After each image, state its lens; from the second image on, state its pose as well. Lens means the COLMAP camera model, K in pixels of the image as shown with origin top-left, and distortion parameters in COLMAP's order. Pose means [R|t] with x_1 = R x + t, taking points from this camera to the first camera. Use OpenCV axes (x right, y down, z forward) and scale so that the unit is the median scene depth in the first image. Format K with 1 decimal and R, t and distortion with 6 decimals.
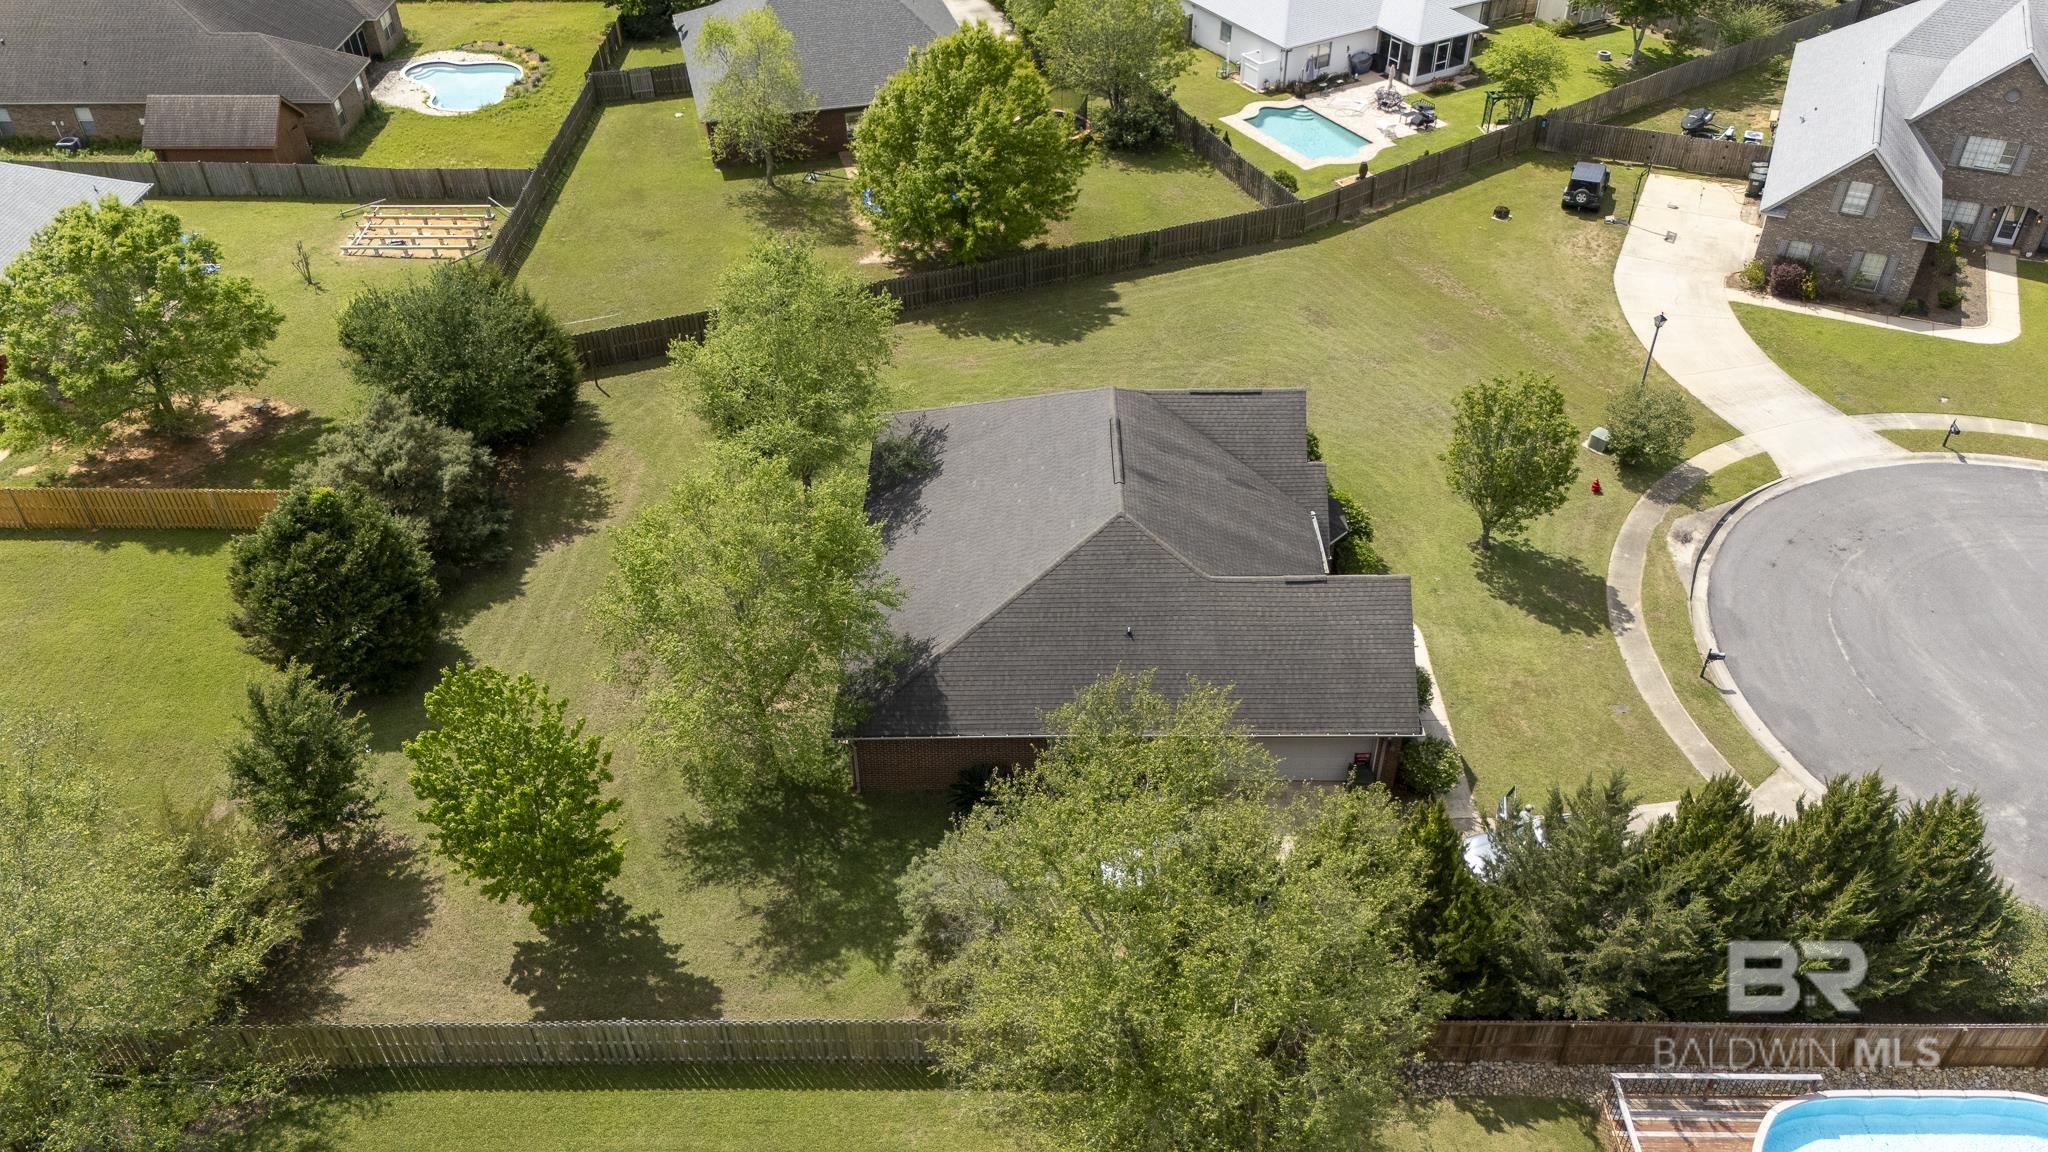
lens RADIAL K [[1524.8, 0, 1025.8], [0, 1524.8, 580.4], [0, 0, 1]] dist [0.052787, -0.011317]
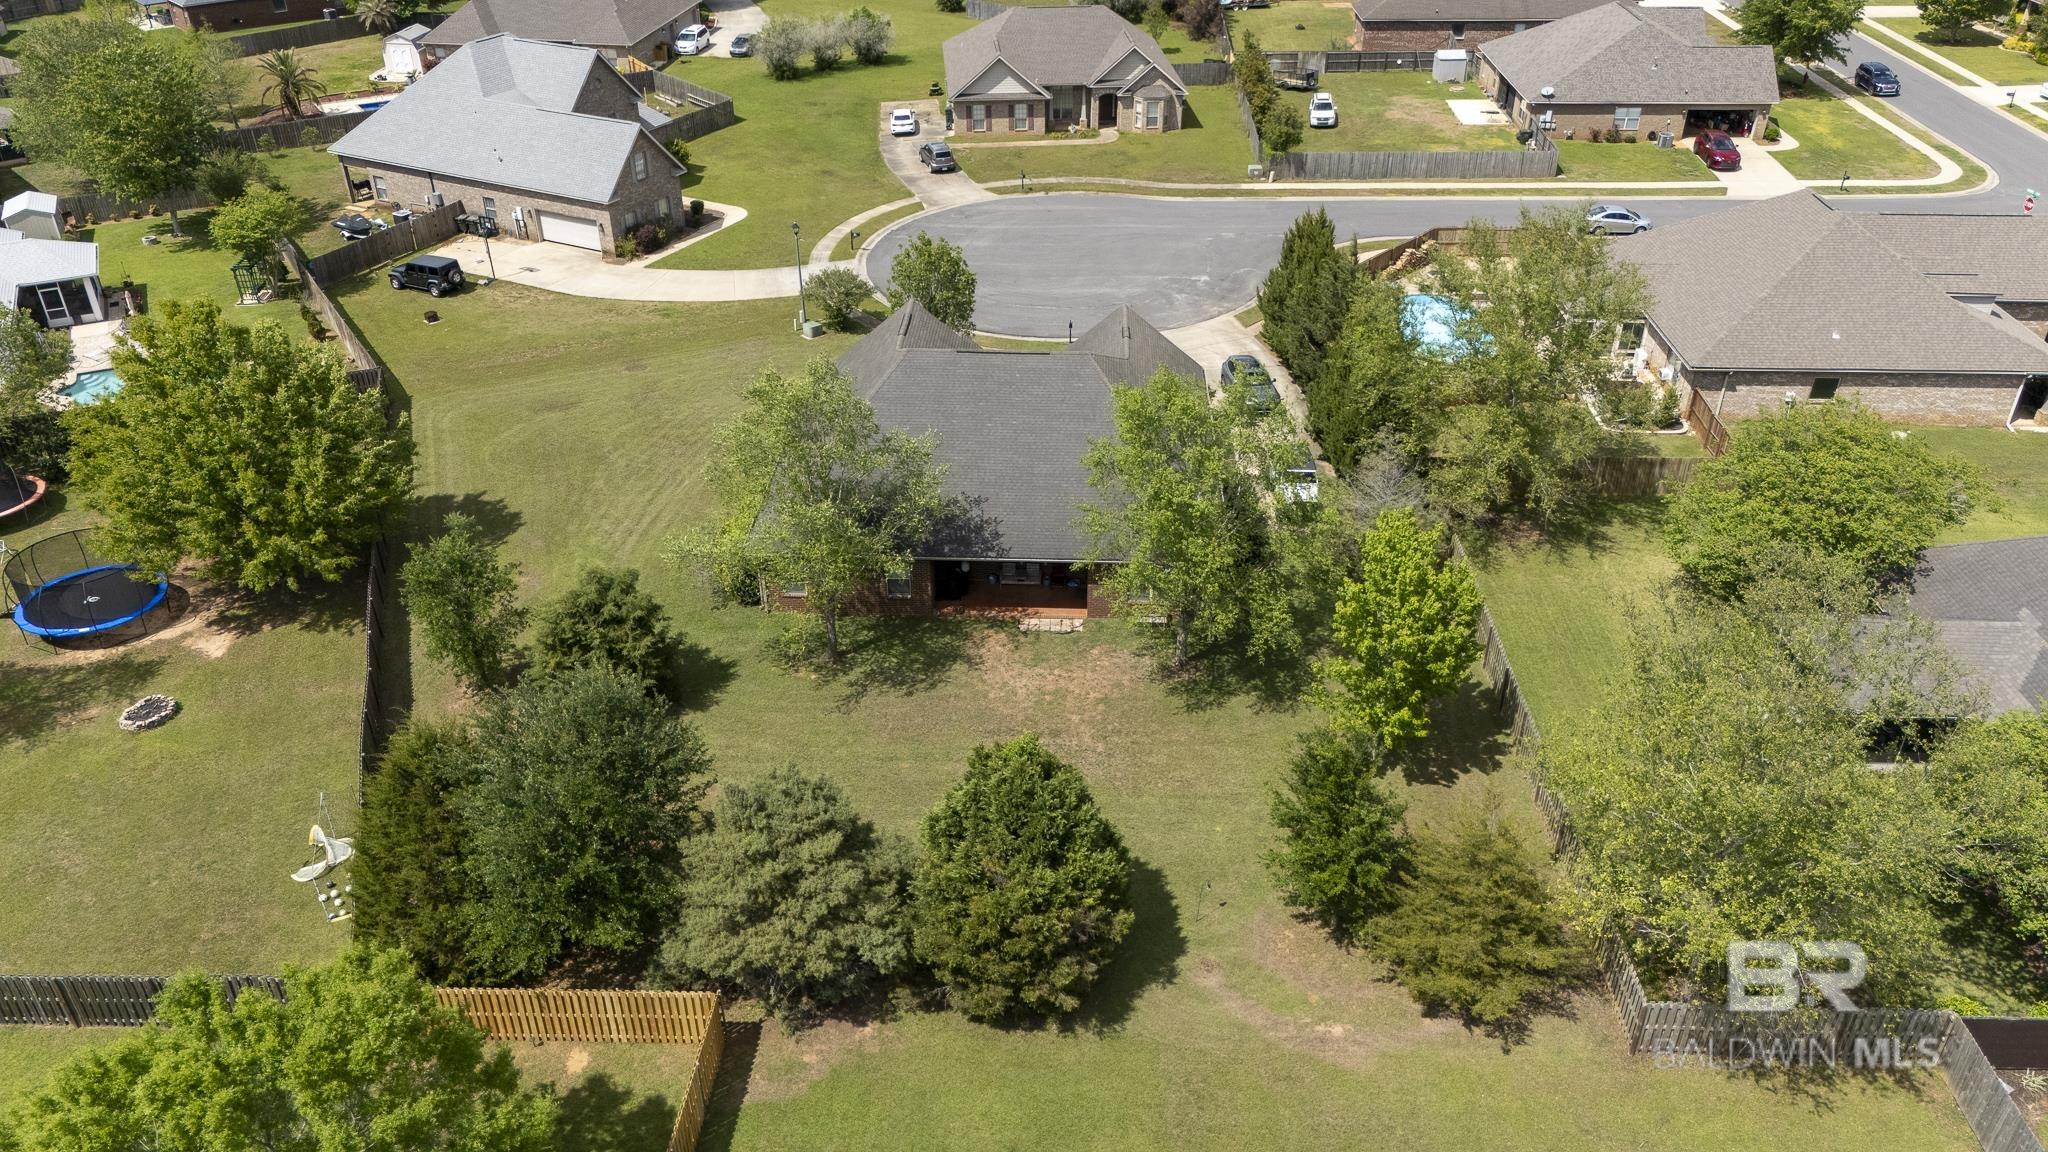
lens RADIAL K [[1524.8, 0, 1025.8], [0, 1524.8, 580.4], [0, 0, 1]] dist [0.052787, -0.011317]
pose [[0.042134, -0.513884, 0.856824, -0.827191], [0.635032, 0.675849, 0.374116, -0.313926], [-0.771336, 0.528348, 0.354809, 0.506515]]
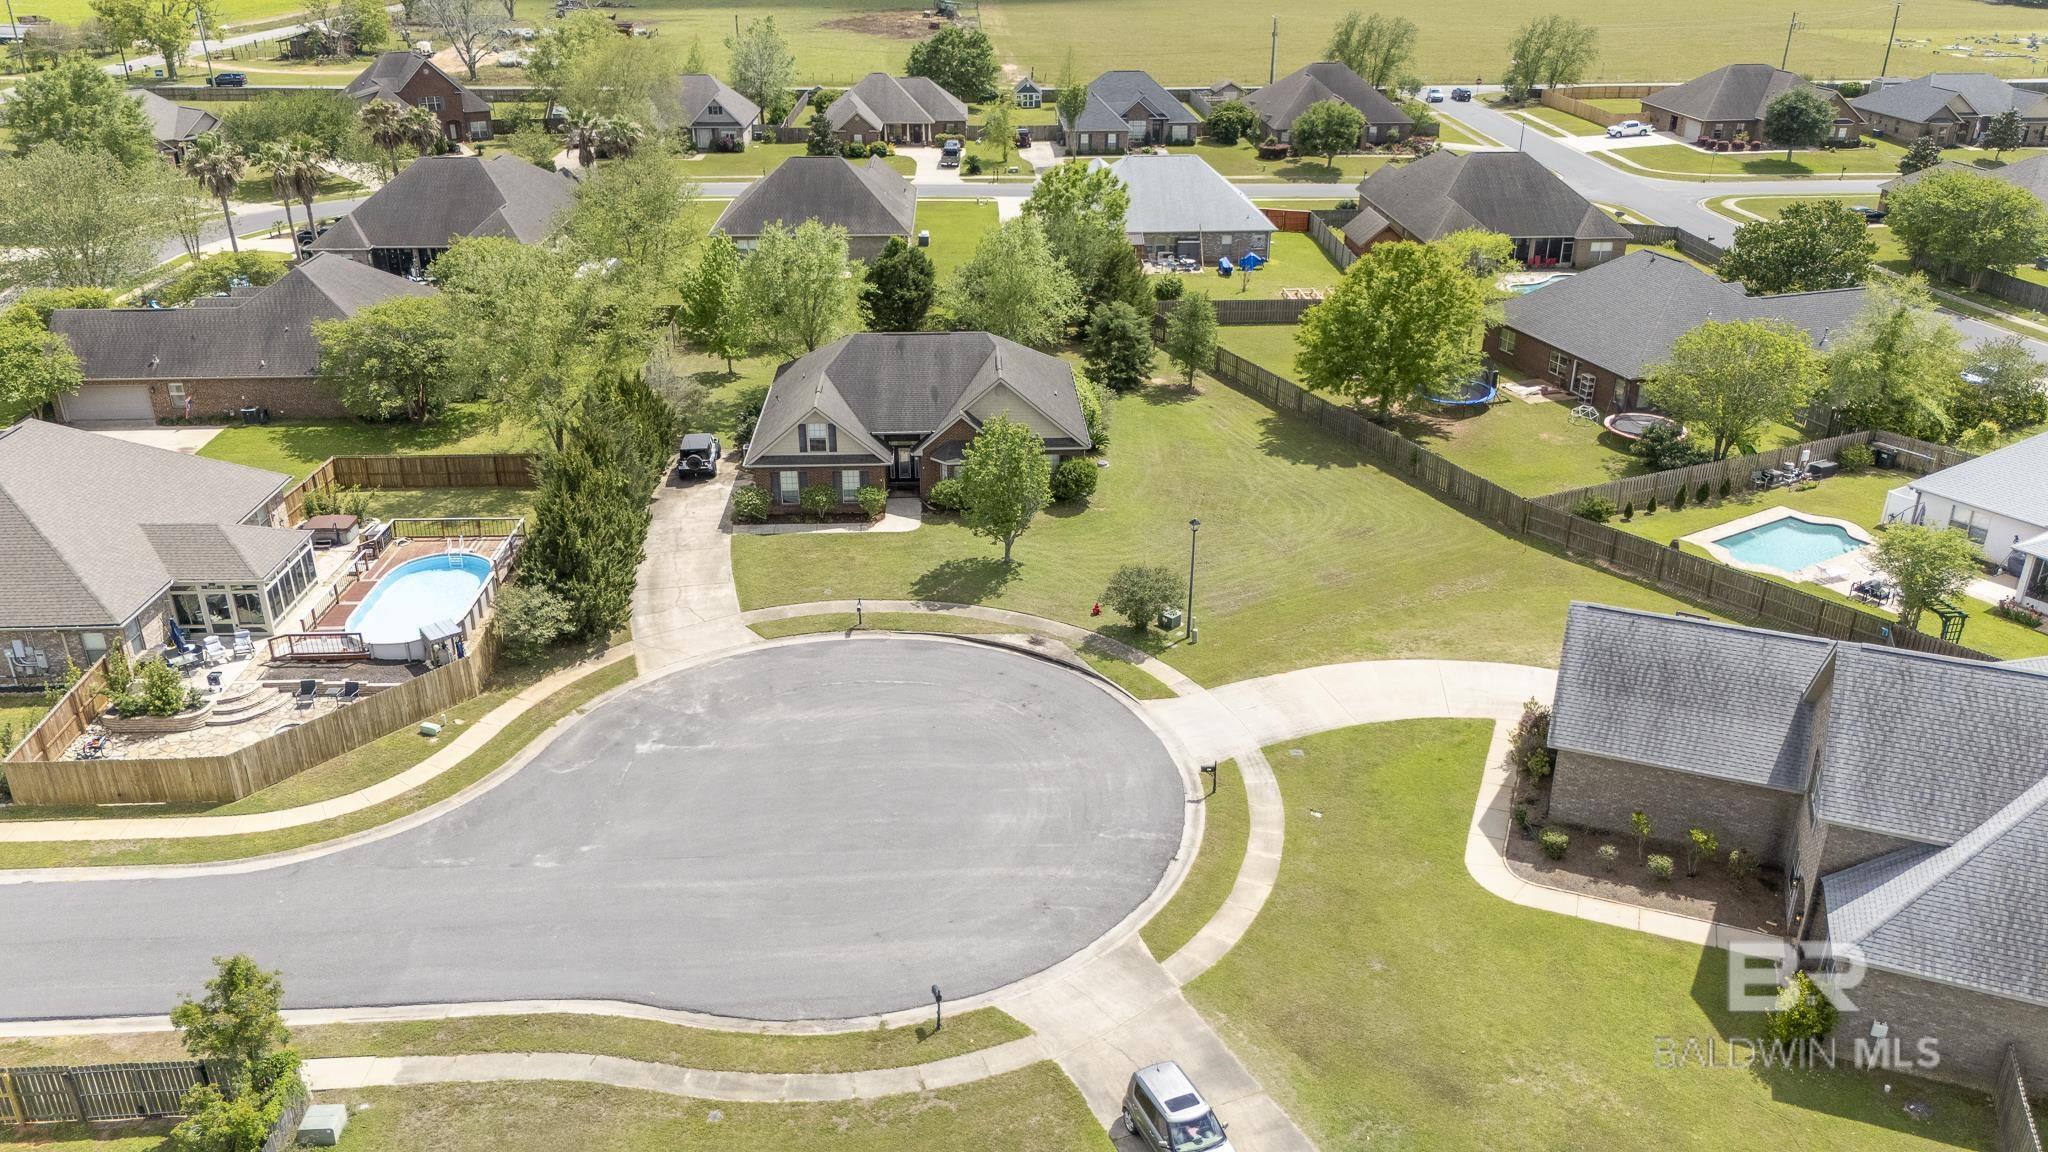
lens RADIAL K [[1524.8, 0, 1025.8], [0, 1524.8, 580.4], [0, 0, 1]] dist [0.052787, -0.011317]
pose [[0.043571, 0.424809, -0.904234, 1.313292], [-0.635478, 0.710174, 0.303019, -0.366148], [0.770889, 0.561418, 0.300900, 0.574666]]
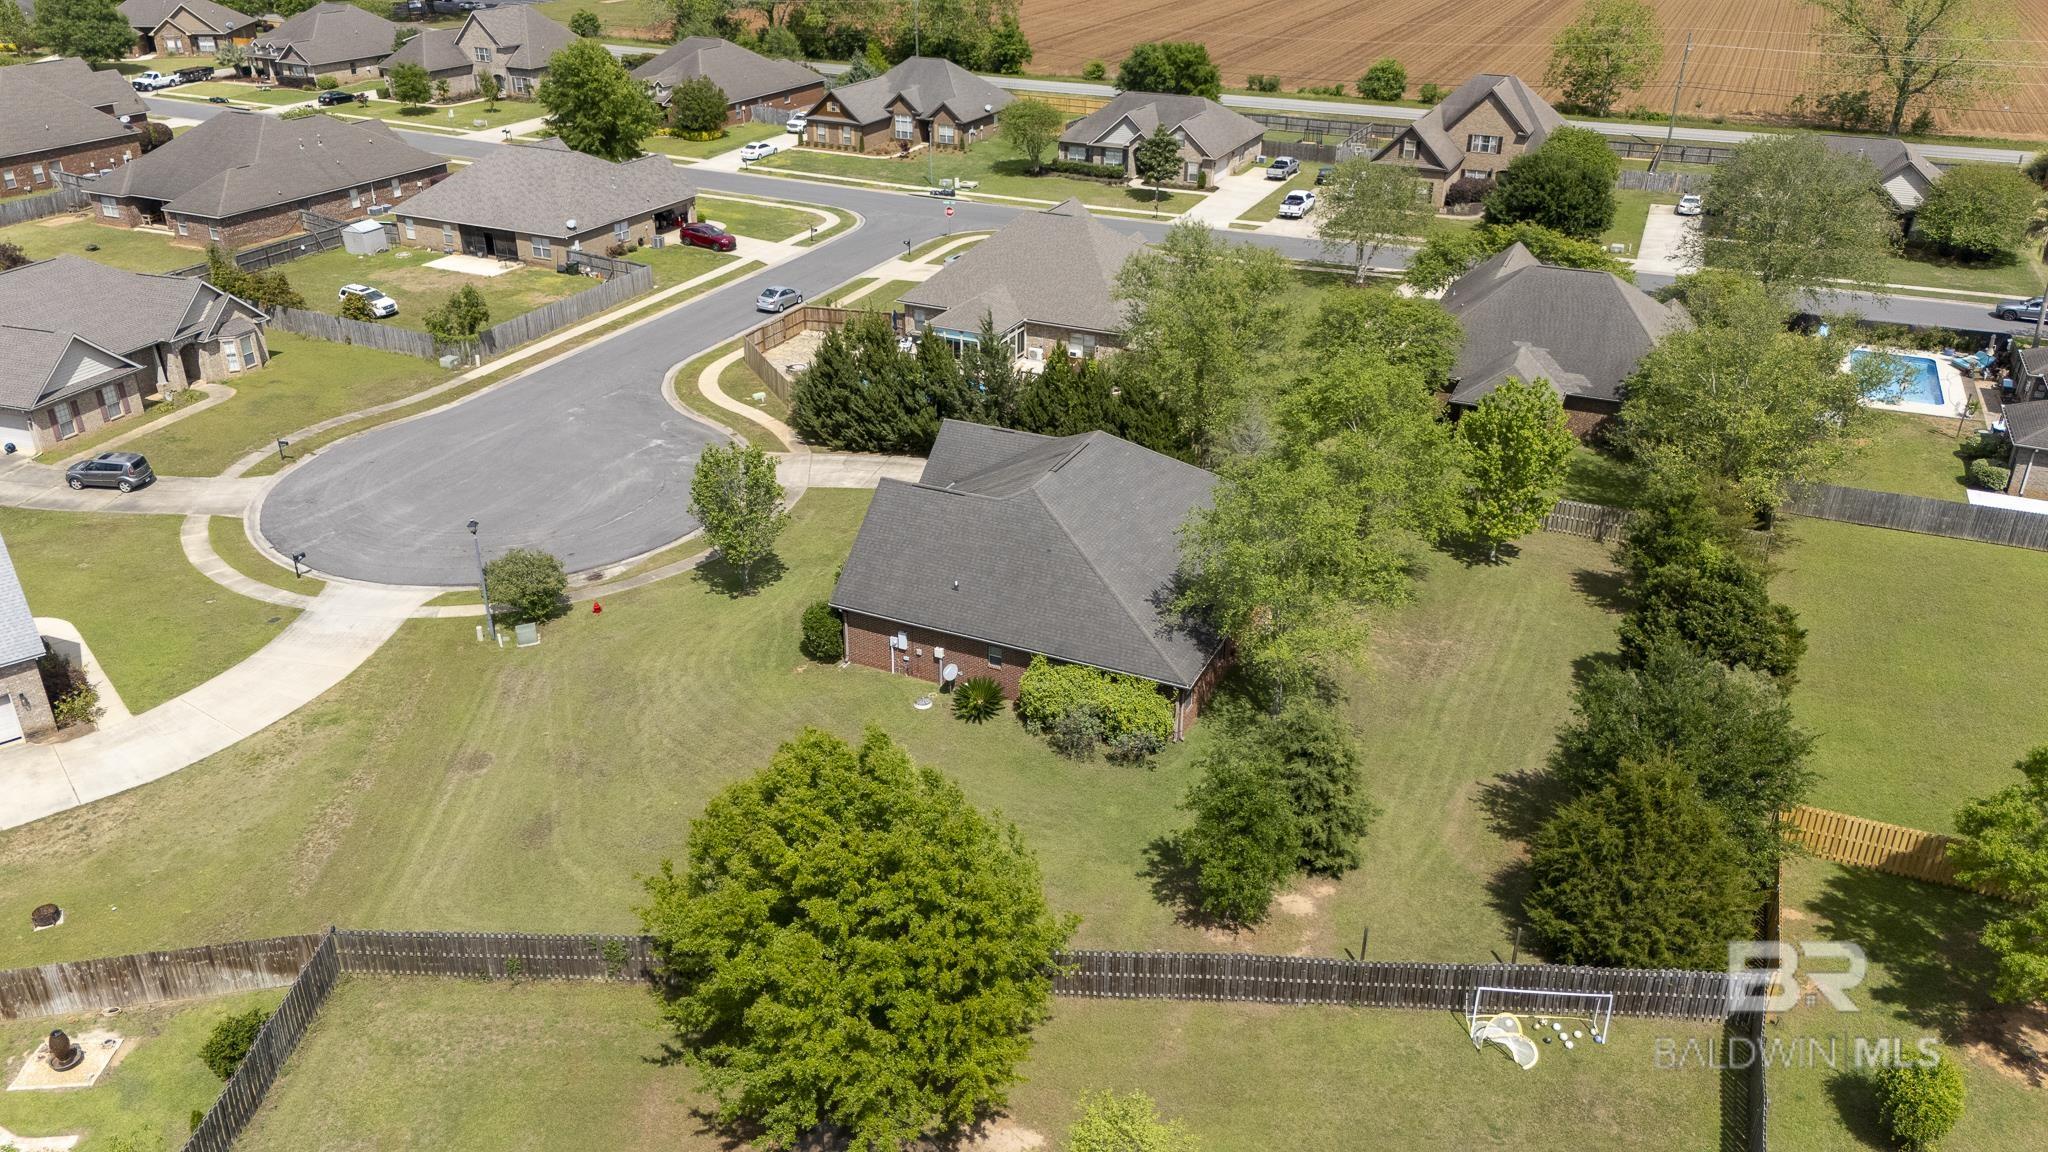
lens RADIAL K [[1524.8, 0, 1025.8], [0, 1524.8, 580.4], [0, 0, 1]] dist [0.052787, -0.011317]
pose [[-0.903591, -0.185466, 0.386169, -0.331032], [0.276880, 0.435019, 0.856794, -0.902563], [-0.326897, 0.881113, -0.341728, 1.199382]]
